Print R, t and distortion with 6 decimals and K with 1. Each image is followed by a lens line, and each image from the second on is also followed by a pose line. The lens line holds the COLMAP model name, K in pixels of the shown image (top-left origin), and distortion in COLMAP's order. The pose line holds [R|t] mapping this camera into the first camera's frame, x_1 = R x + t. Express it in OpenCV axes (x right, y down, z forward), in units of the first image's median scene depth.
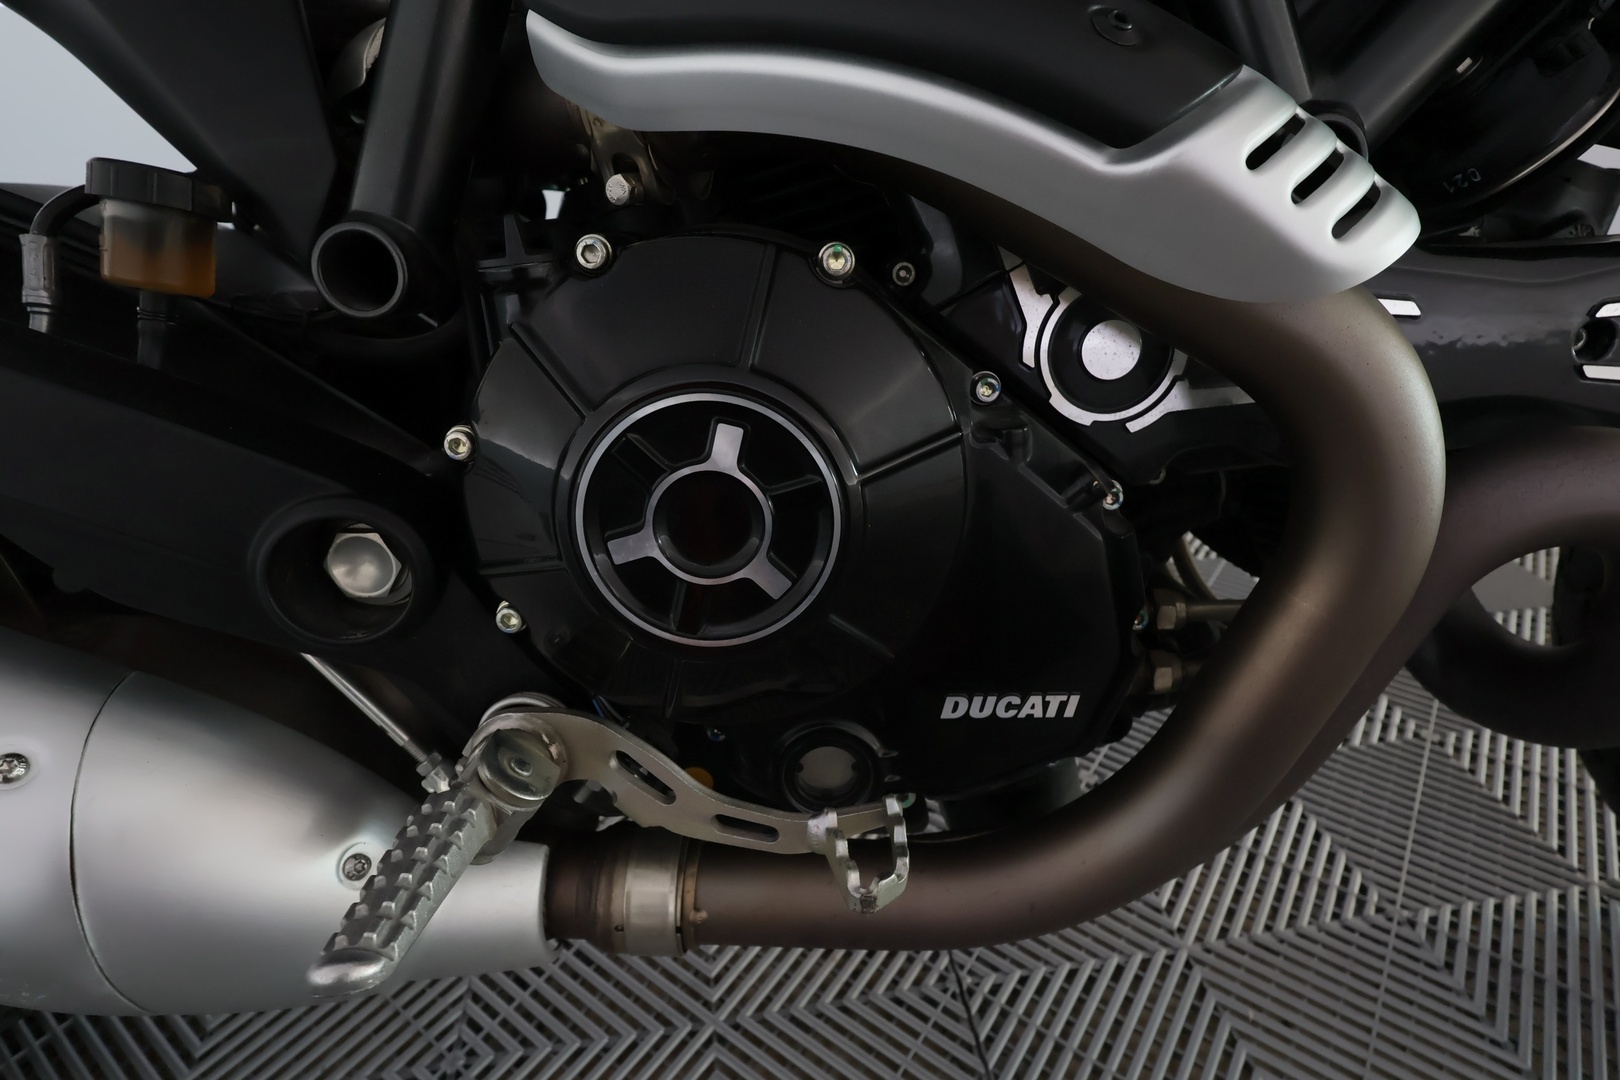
lens RADIAL K [[887.7, 0, 814.1], [0, 887.7, 541.3], [0, 0, 1]] dist [-0.002803, -0.000424]
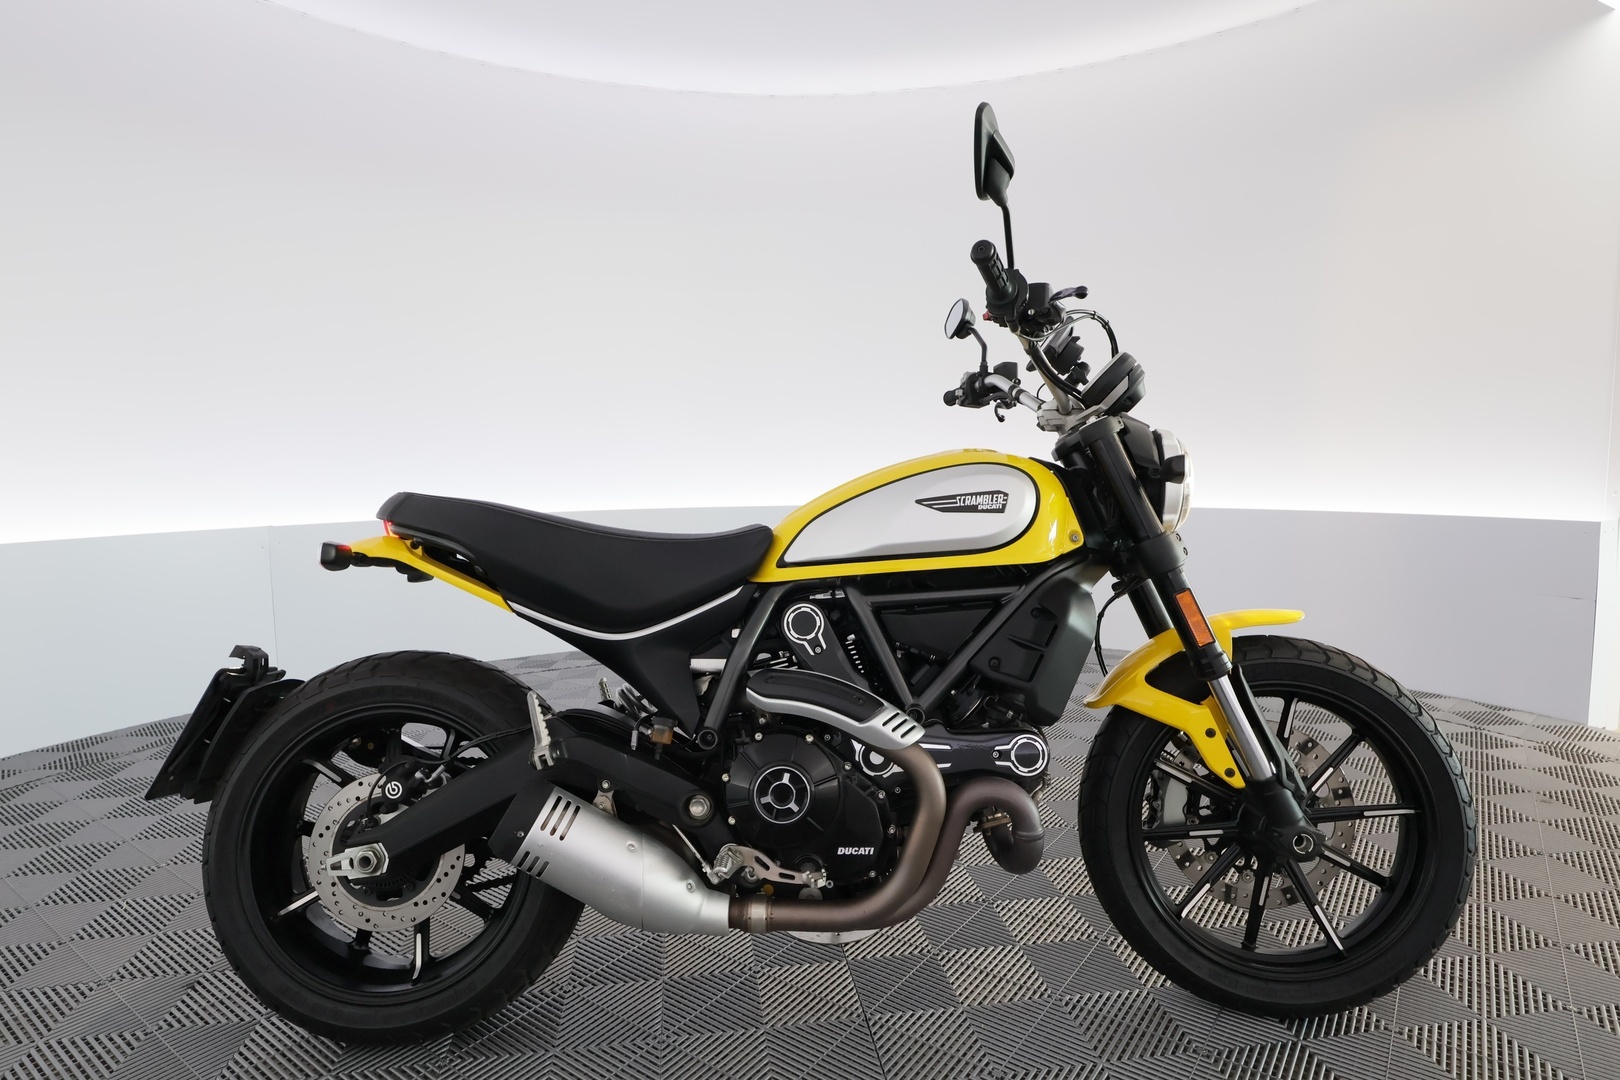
lens RADIAL K [[887.7, 0, 814.1], [0, 887.7, 541.3], [0, 0, 1]] dist [-0.002803, -0.000424]
pose [[0.999937, 0.003959, -0.010532, 0.089145], [-0.007911, 0.913003, -0.407876, 0.614739], [0.008001, 0.407933, 0.912977, -3.523300]]
